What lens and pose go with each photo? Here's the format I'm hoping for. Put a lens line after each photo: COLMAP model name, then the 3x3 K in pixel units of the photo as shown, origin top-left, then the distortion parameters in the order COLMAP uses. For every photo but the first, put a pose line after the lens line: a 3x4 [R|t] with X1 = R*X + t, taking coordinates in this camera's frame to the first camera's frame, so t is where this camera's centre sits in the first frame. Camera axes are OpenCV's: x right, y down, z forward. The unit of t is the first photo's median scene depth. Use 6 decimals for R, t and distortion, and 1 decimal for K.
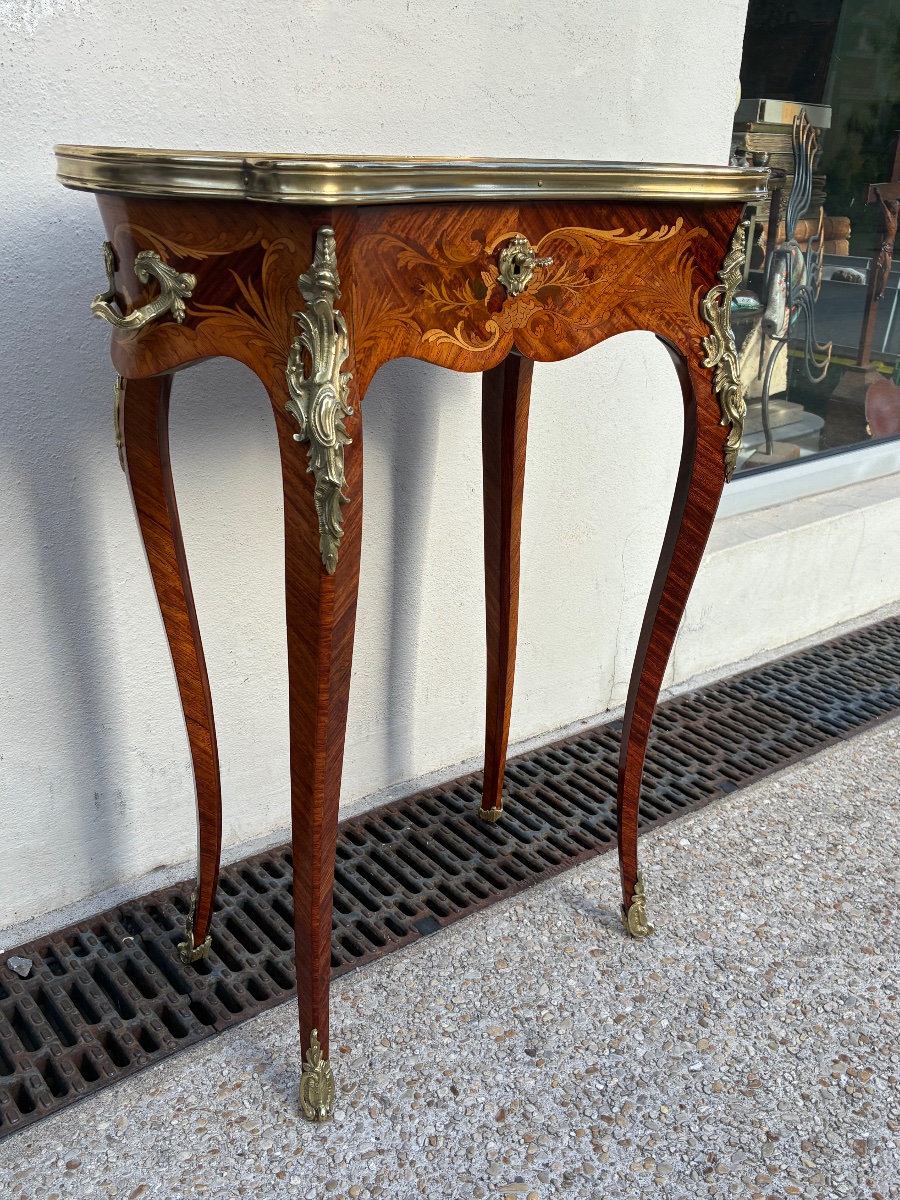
lens RADIAL K [[1123.2, 0, 447.5], [0, 1123.2, 611.3], [0, 0, 1]] dist [0.018979, 0.008626]
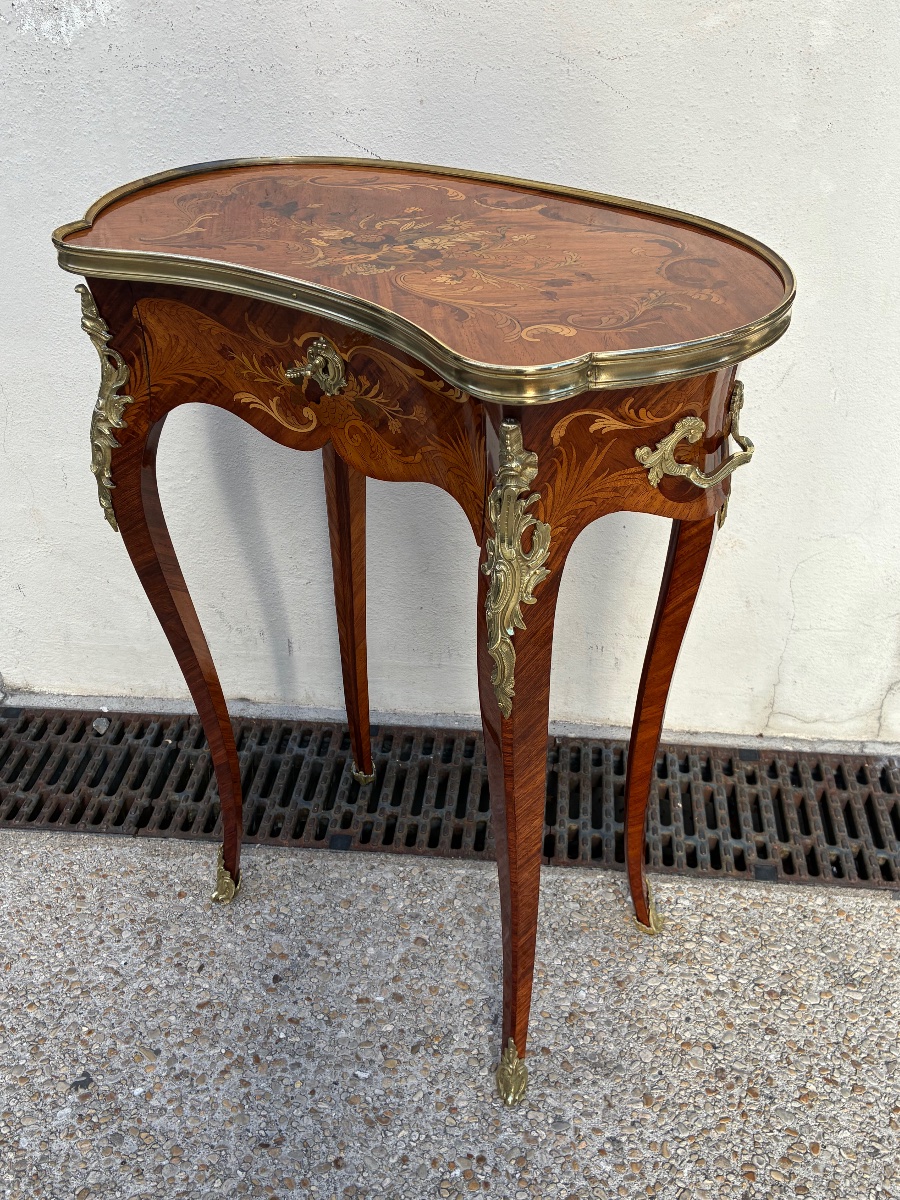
lens RADIAL K [[1123.2, 0, 447.5], [0, 1123.2, 611.3], [0, 0, 1]] dist [0.018979, 0.008626]
pose [[0.708195, 0.356874, -0.609181, 0.807474], [-0.220833, 0.931517, 0.288980, -0.351029], [0.670591, -0.070126, 0.738505, 0.302773]]
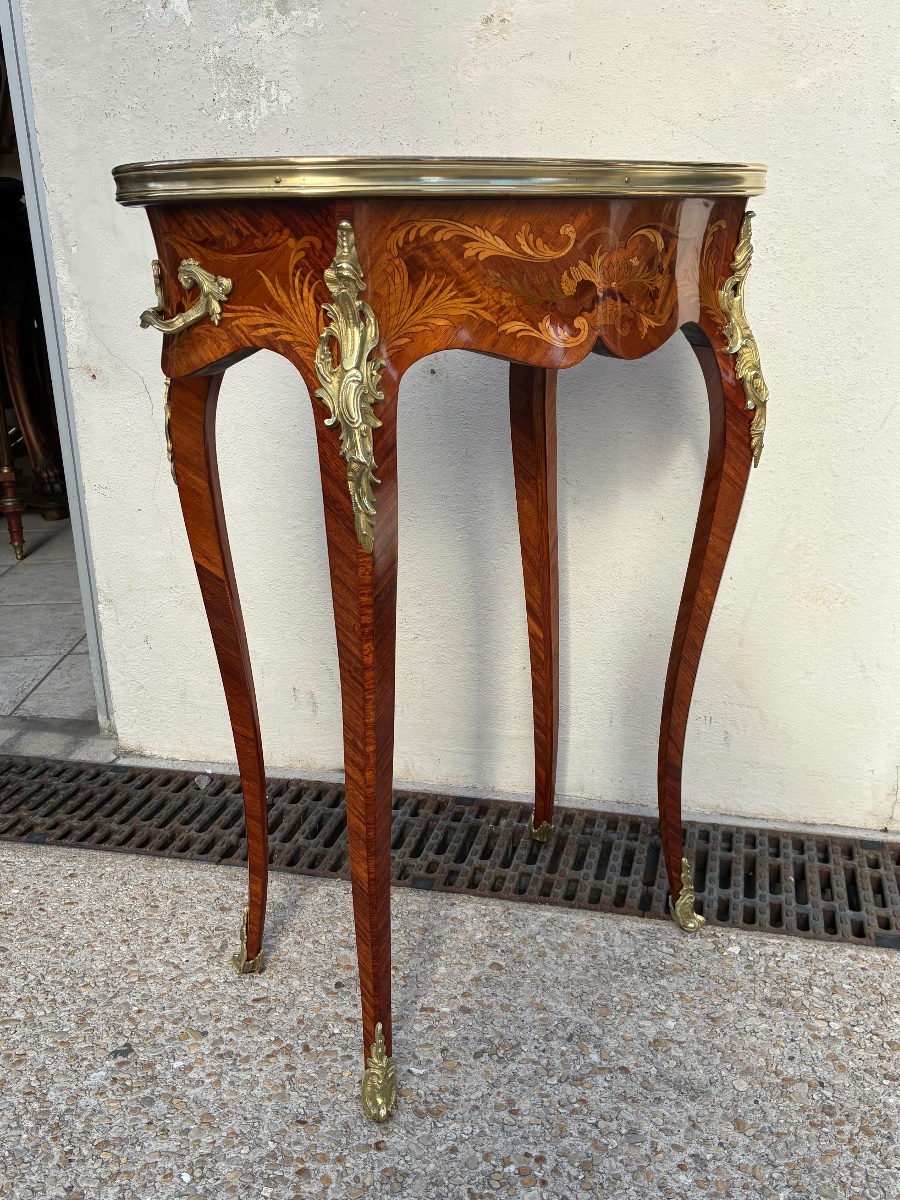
lens RADIAL K [[1123.2, 0, 447.5], [0, 1123.2, 611.3], [0, 0, 1]] dist [0.018979, 0.008626]
pose [[0.599789, 0.189977, -0.777279, 0.954417], [-0.260082, 0.964946, 0.035152, -0.021198], [0.756710, 0.181073, 0.628174, 0.350378]]
